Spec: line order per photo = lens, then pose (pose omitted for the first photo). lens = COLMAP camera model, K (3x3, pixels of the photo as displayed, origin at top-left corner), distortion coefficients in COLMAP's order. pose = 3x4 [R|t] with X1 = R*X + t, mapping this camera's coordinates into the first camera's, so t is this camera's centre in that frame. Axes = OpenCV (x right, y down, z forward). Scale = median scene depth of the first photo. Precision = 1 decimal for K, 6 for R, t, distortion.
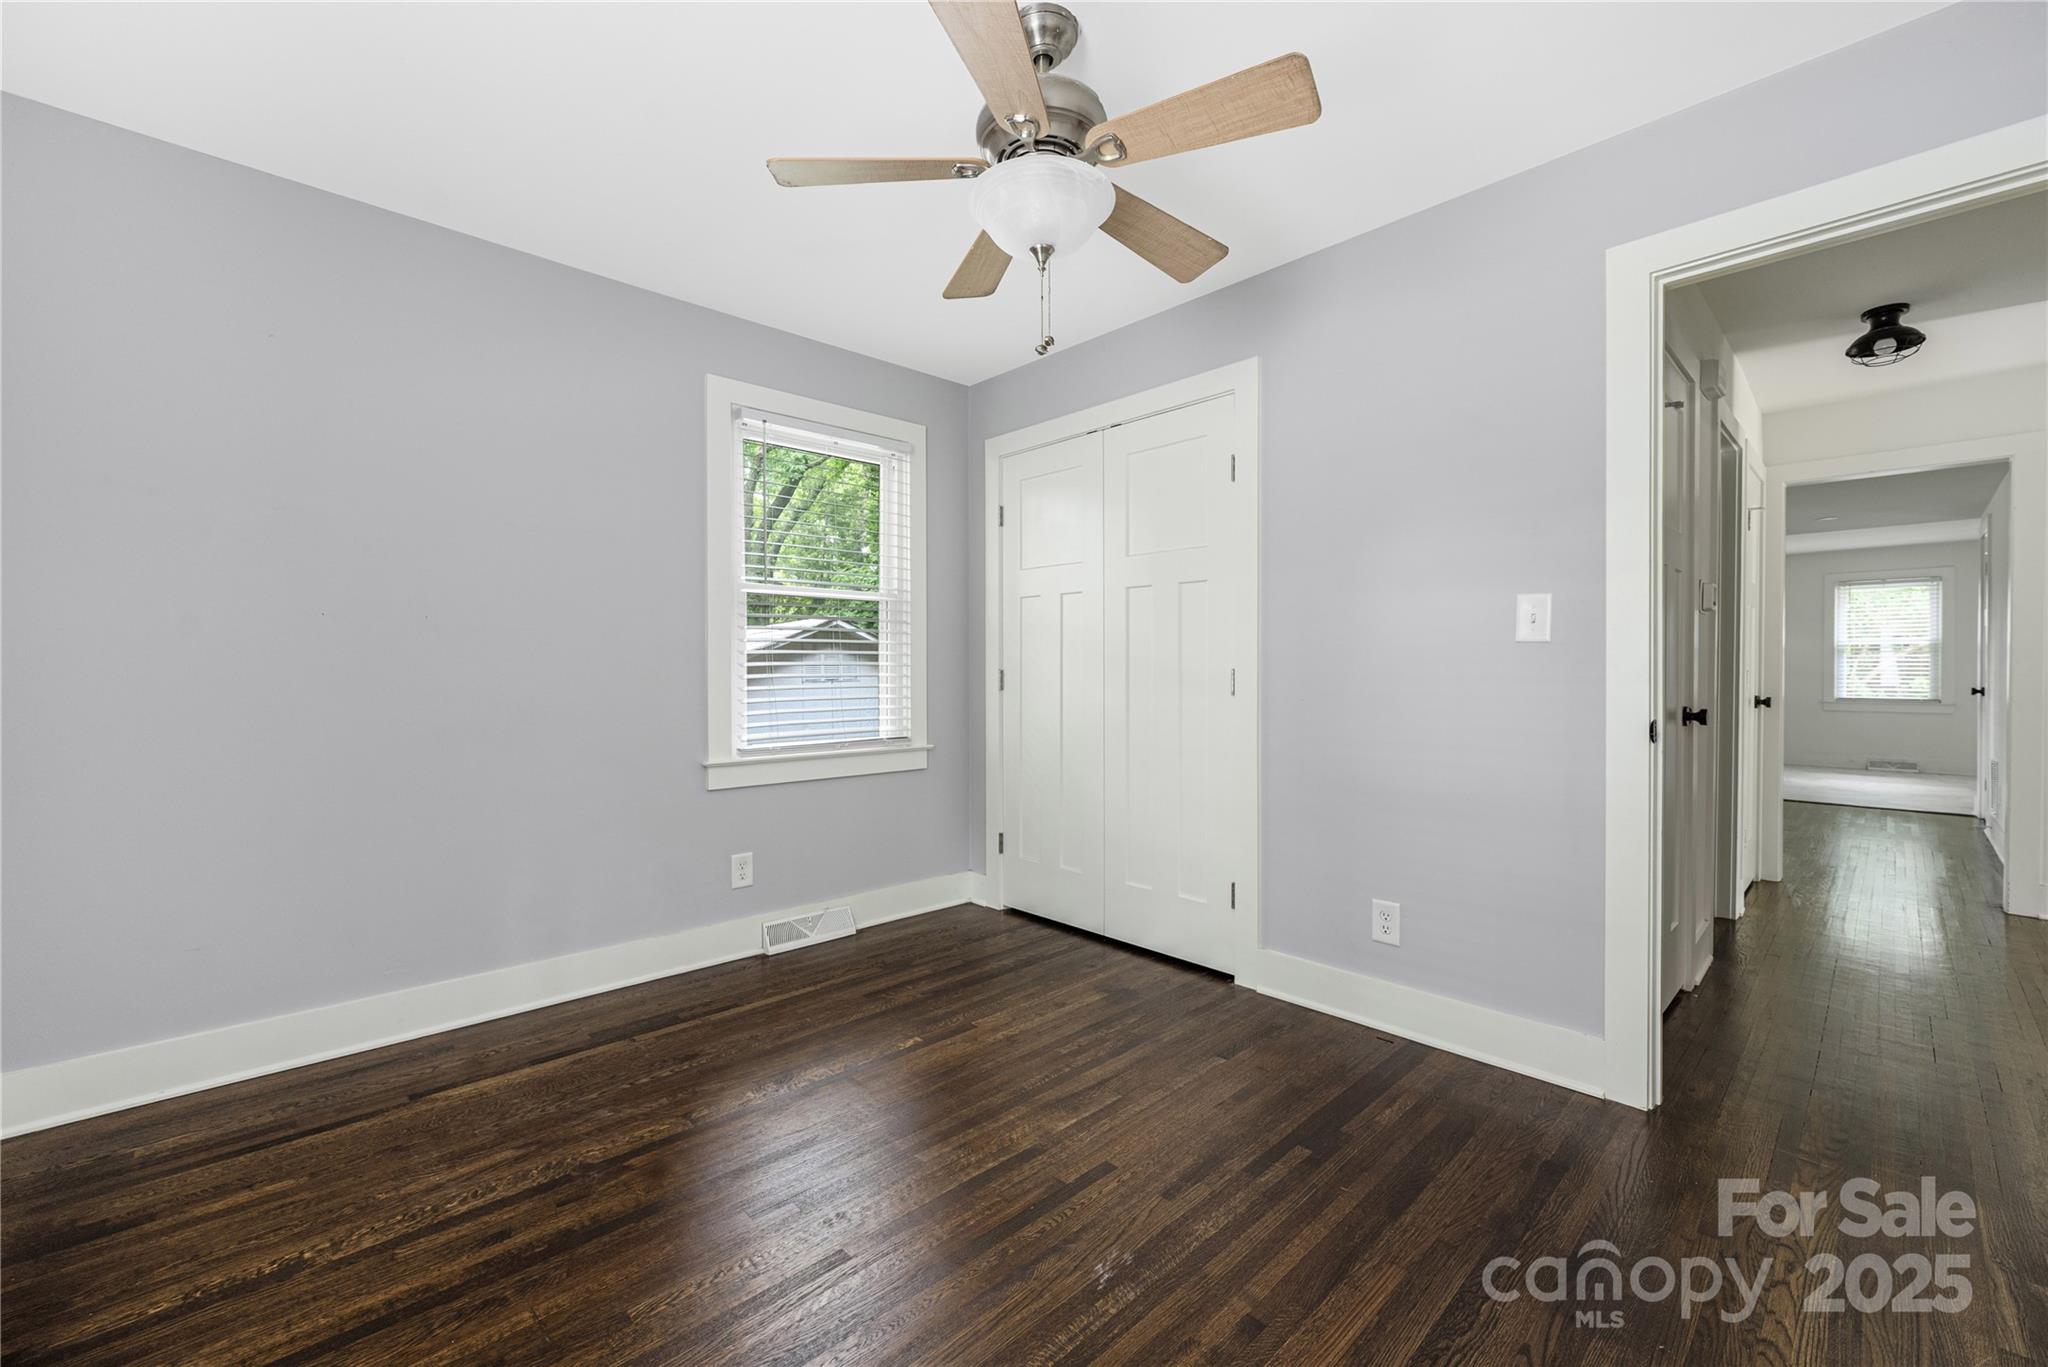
lens RADIAL K [[827.0, 0, 1031.9], [0, 827.0, 668.8], [0, 0, 1]] dist [-0.004079, 0.000052]
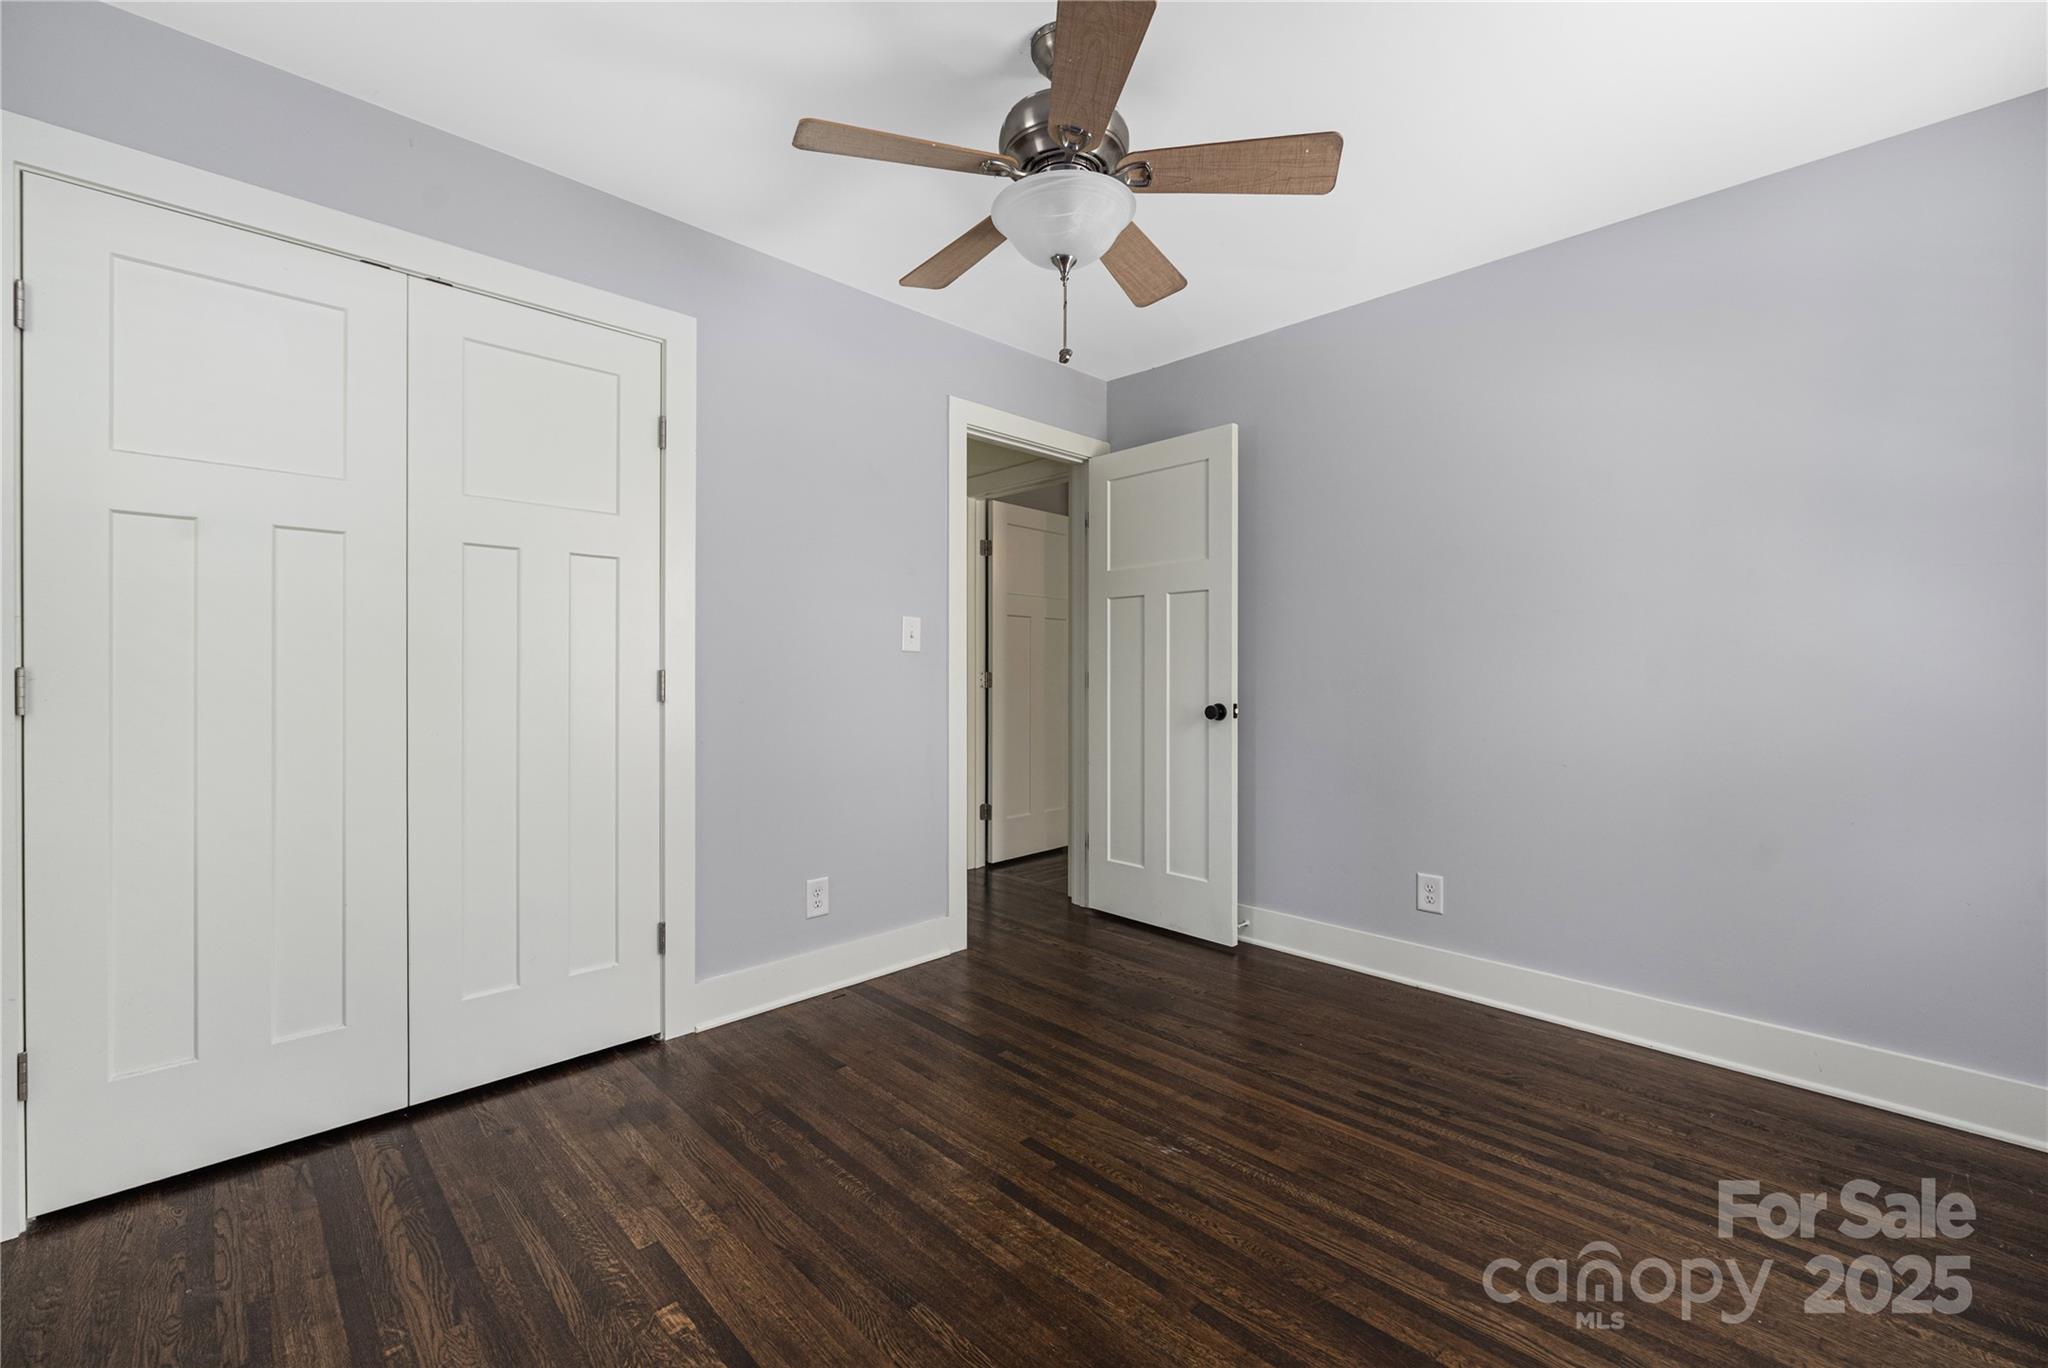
lens RADIAL K [[829.5, 0, 1026.8], [0, 829.5, 669.4], [0, 0, 1]] dist [-0.002351, 0.000009]
pose [[-0.012748, 0.002933, 0.999914, -0.728506], [-0.006033, 0.999977, -0.003010, -0.000580], [-0.999901, -0.006071, -0.012730, 0.762527]]
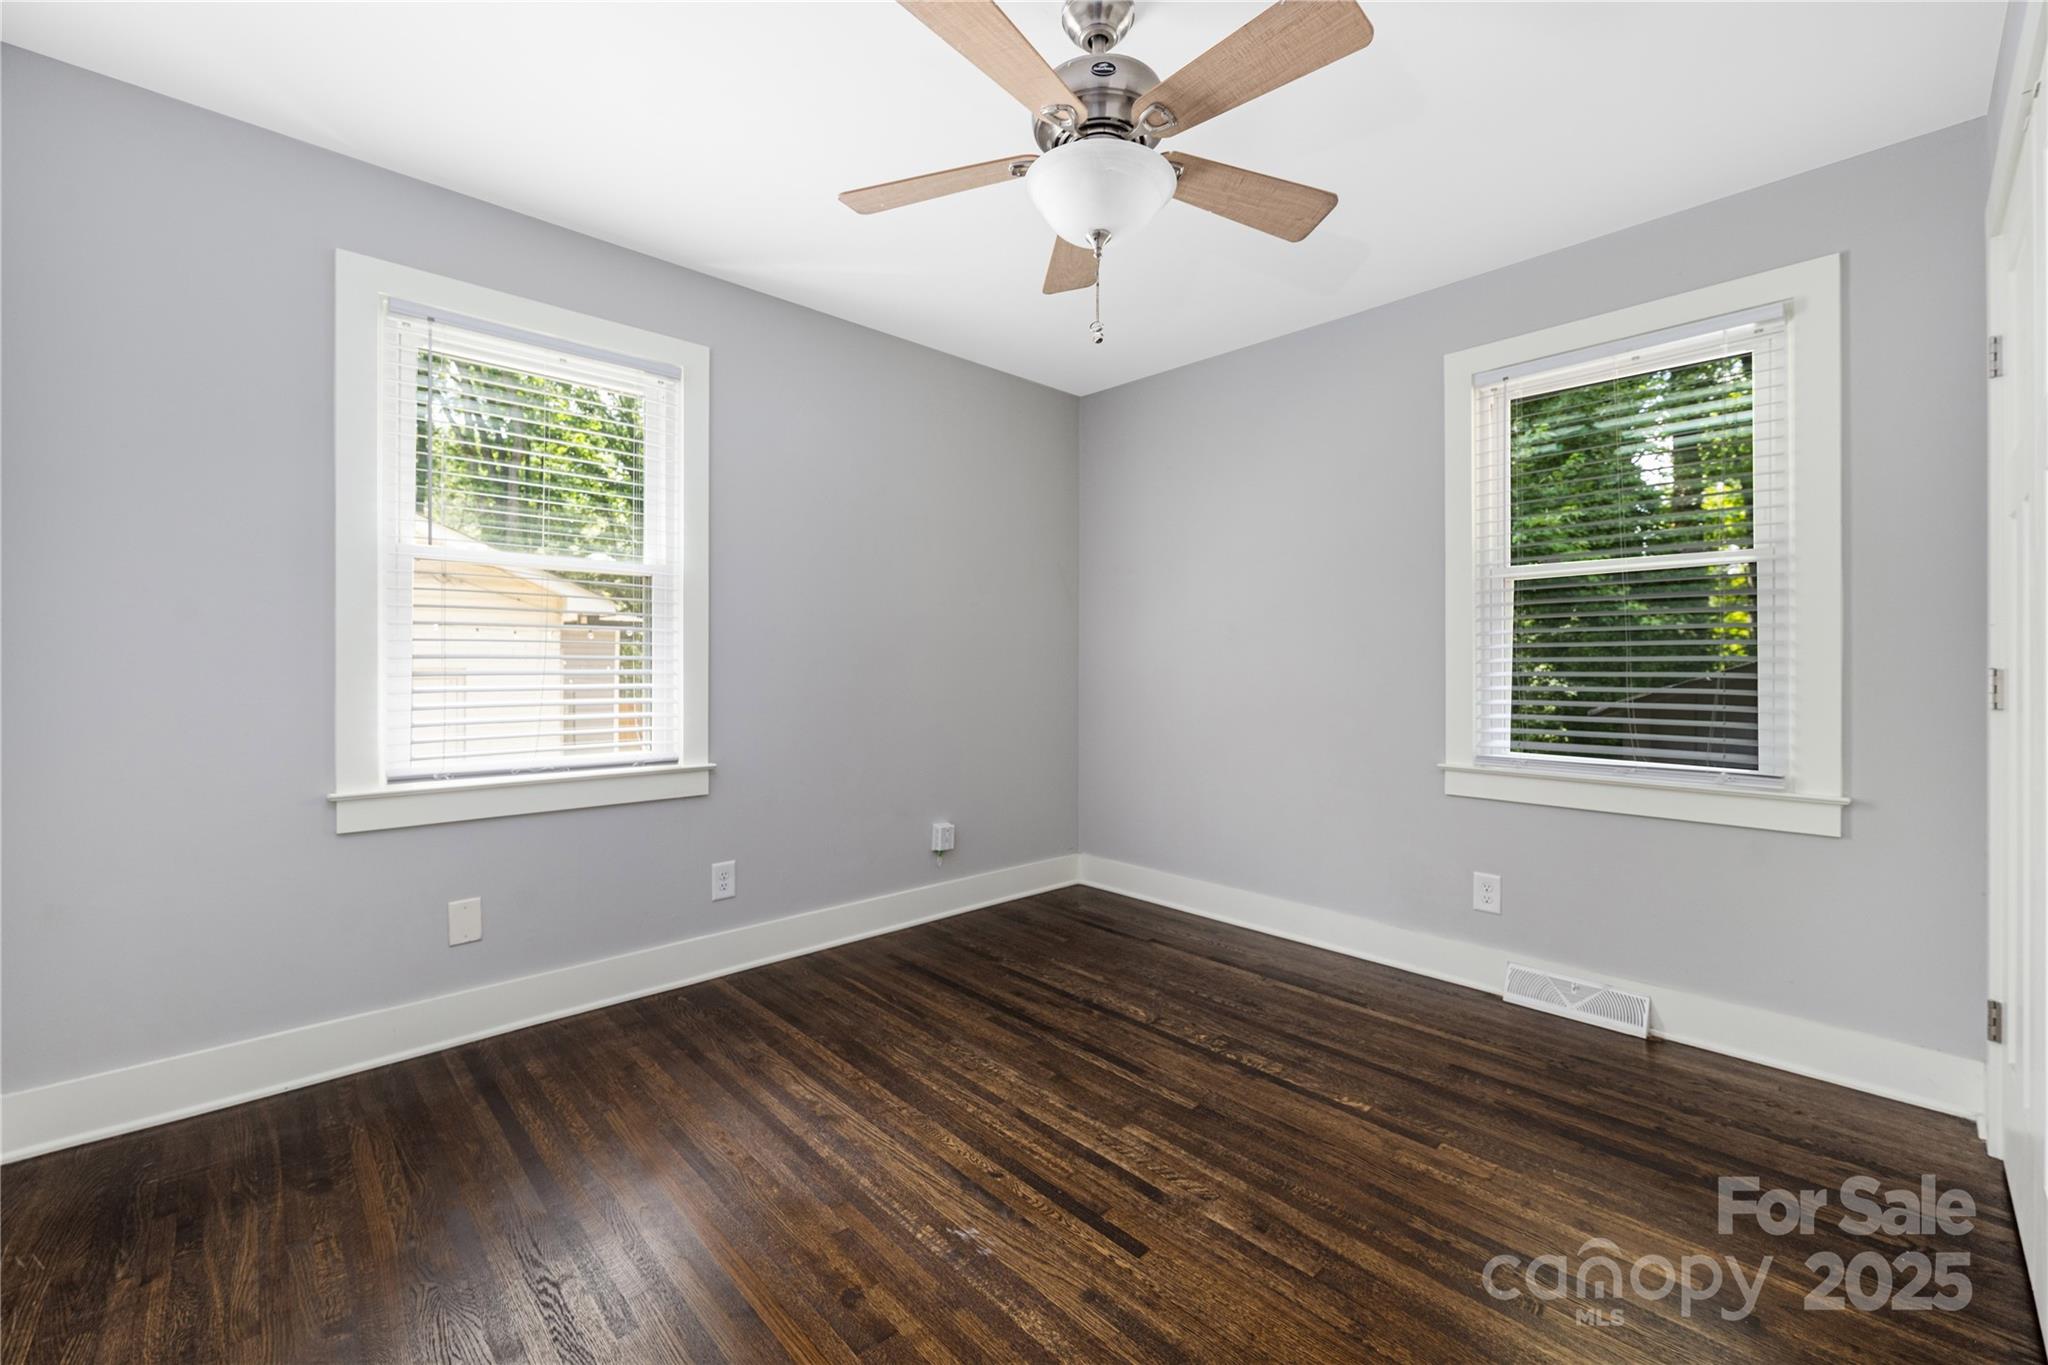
lens RADIAL K [[829.5, 0, 1026.8], [0, 829.5, 667.9], [0, 0, 1]] dist [-0.002351, 0.000009]
pose [[-0.005677, 0.002087, -0.999982, 0.708119], [-0.000409, 0.999998, 0.002090, 0.000188], [0.999984, 0.000421, -0.005676, 0.664905]]
